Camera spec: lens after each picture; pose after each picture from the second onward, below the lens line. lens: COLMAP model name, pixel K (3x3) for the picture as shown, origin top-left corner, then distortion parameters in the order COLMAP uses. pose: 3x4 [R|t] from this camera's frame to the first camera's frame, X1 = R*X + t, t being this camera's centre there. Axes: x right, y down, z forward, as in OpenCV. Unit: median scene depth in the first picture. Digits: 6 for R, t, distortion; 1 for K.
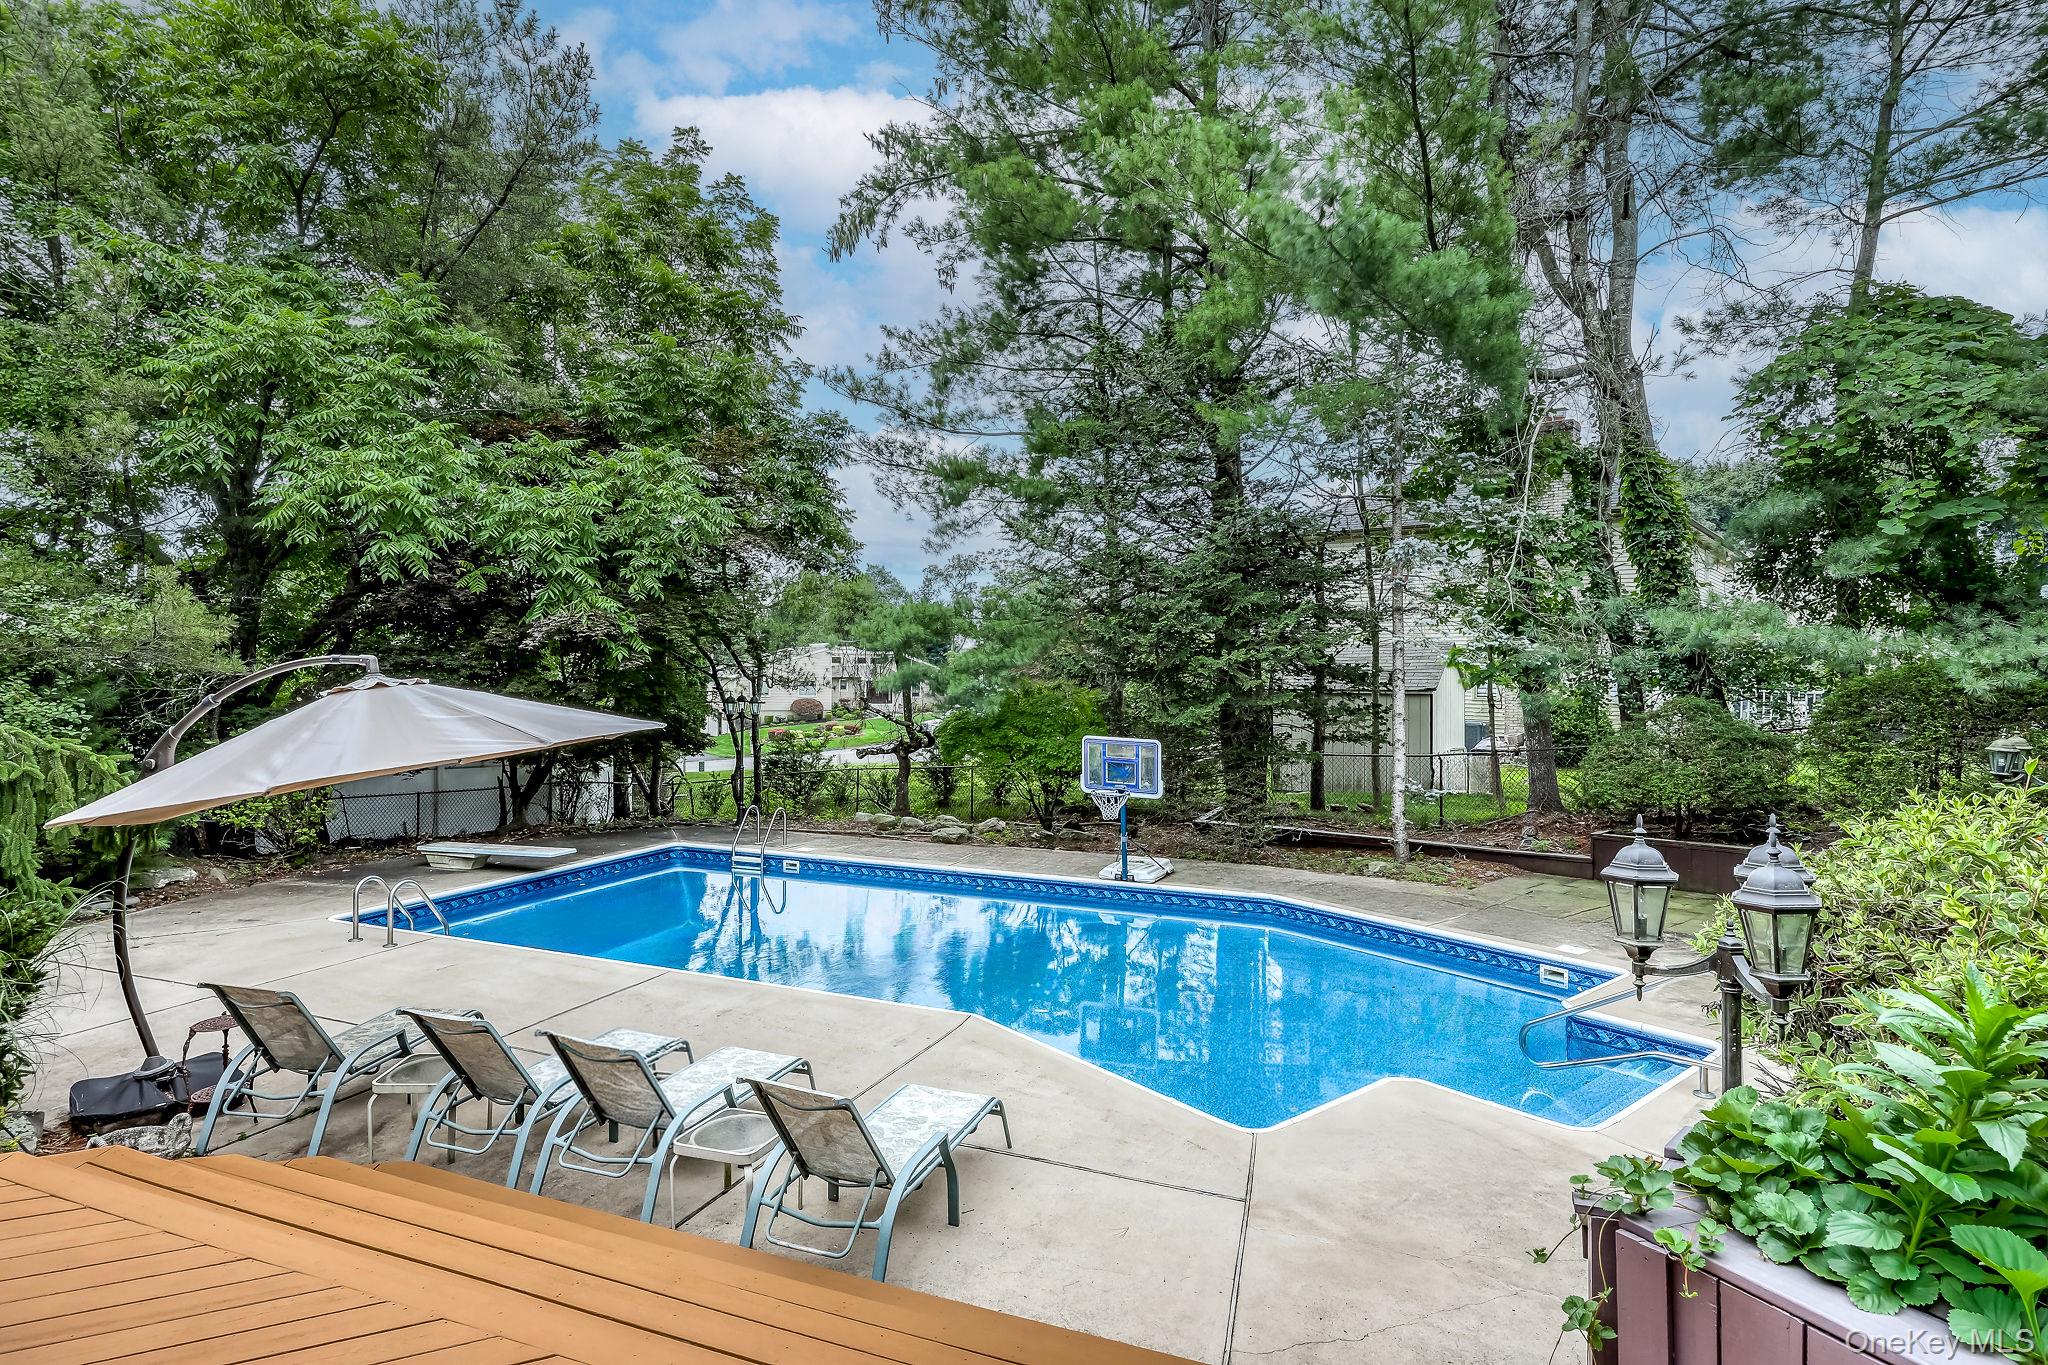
lens RADIAL K [[1078.5, 0, 1024.0], [0, 1078.5, 682.5], [0, 0, 1]] dist [0.001059, 0.000139]
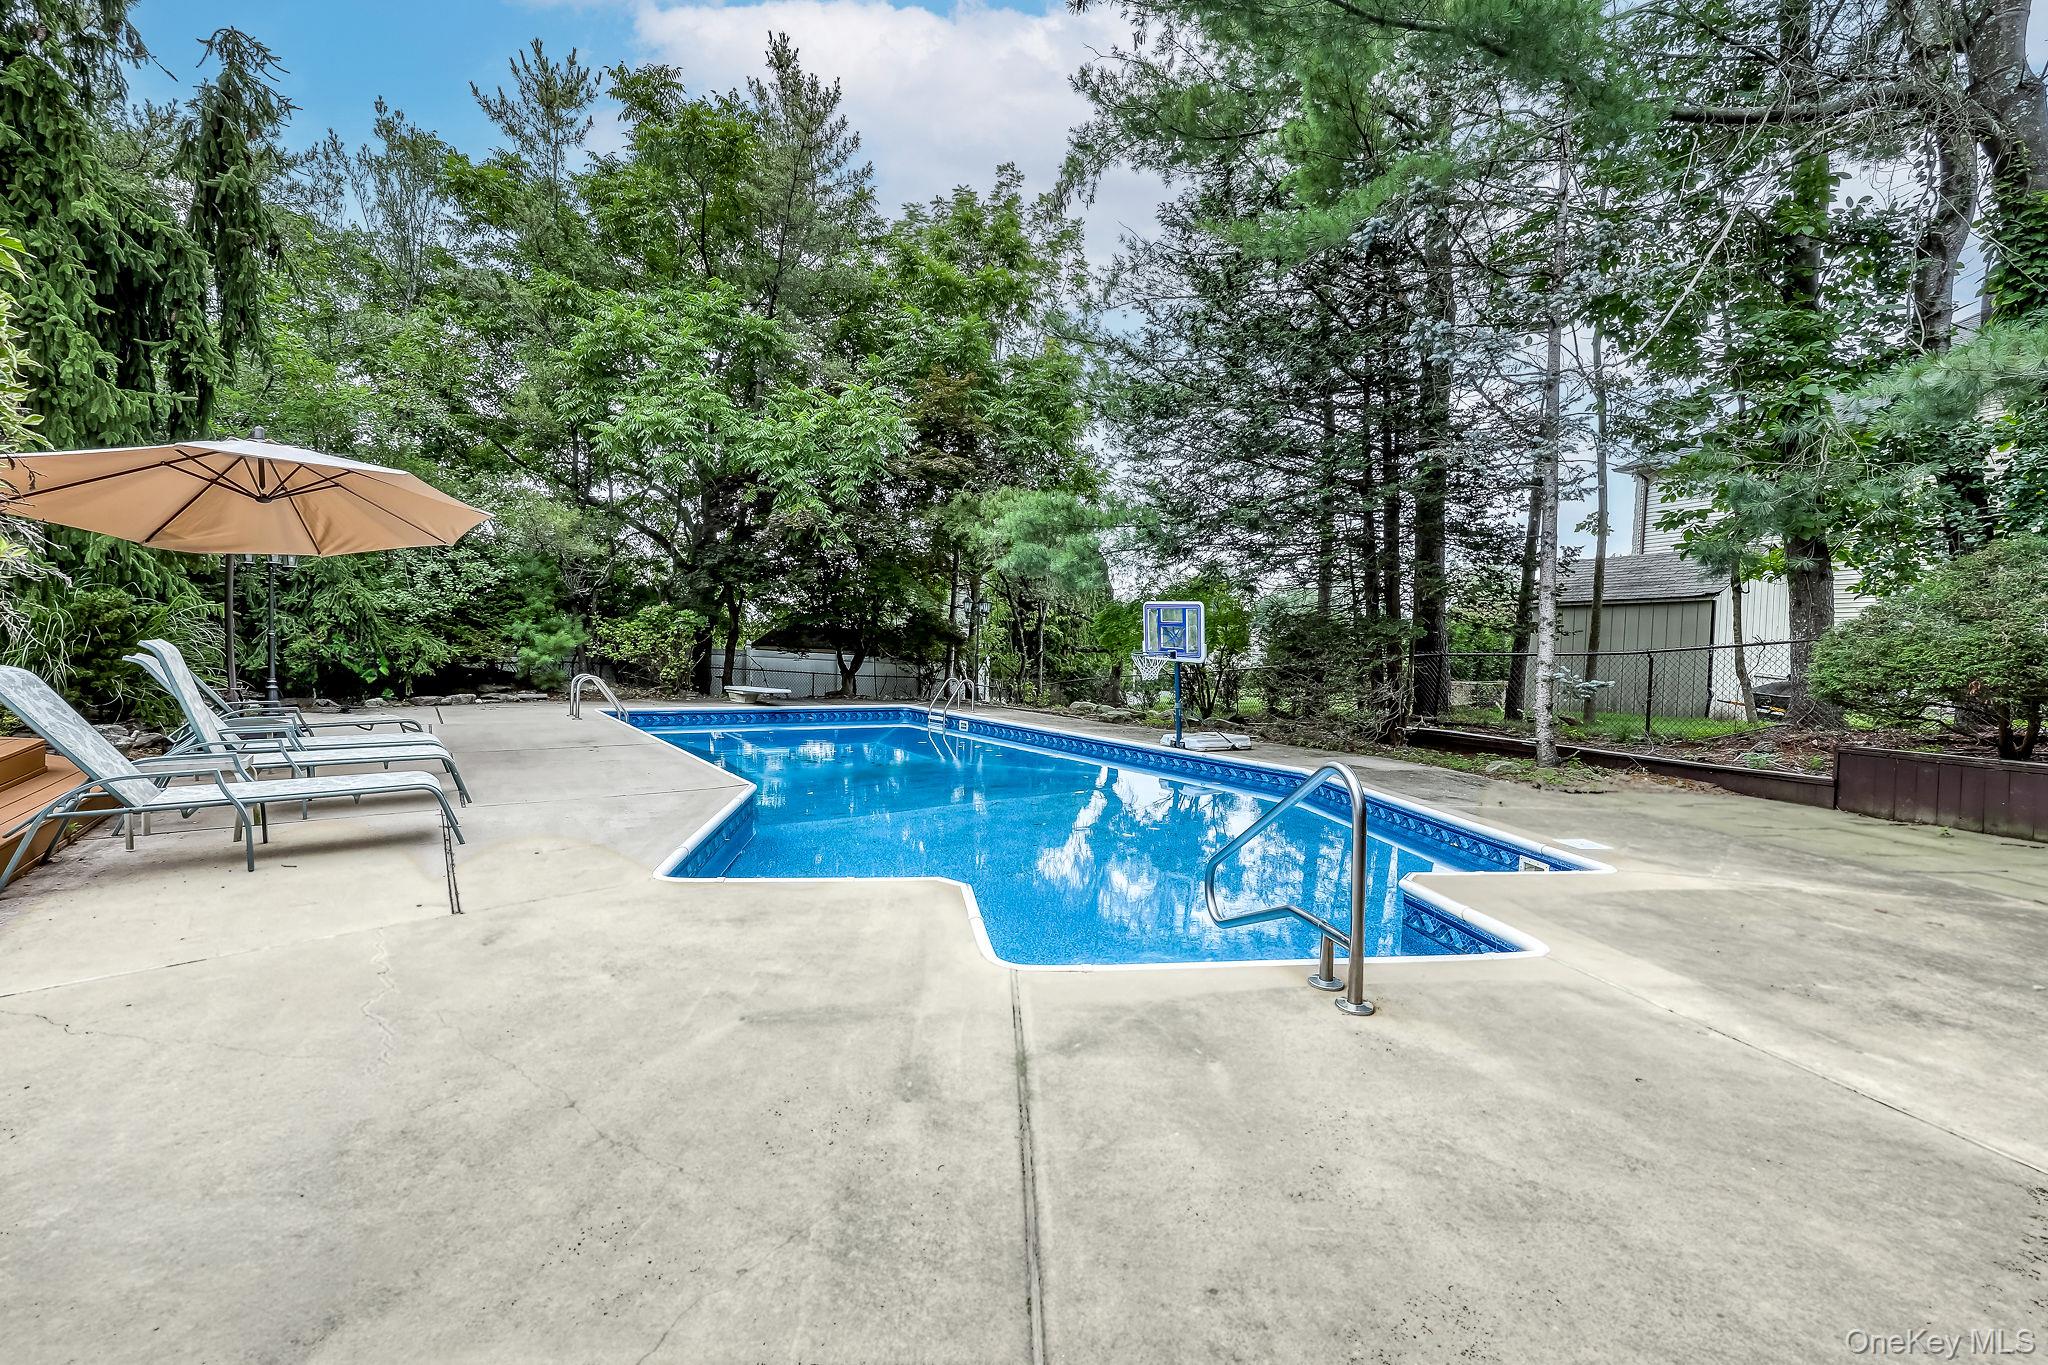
lens RADIAL K [[823.7, 0, 1024.0], [0, 823.7, 682.5], [0, 0, 1]] dist [-0.000530, -0.000211]
pose [[0.858837, 0.045099, -0.510260, 0.325019], [-0.037134, 0.998977, 0.025792, 0.099612], [0.510901, -0.003204, 0.859633, 0.248683]]
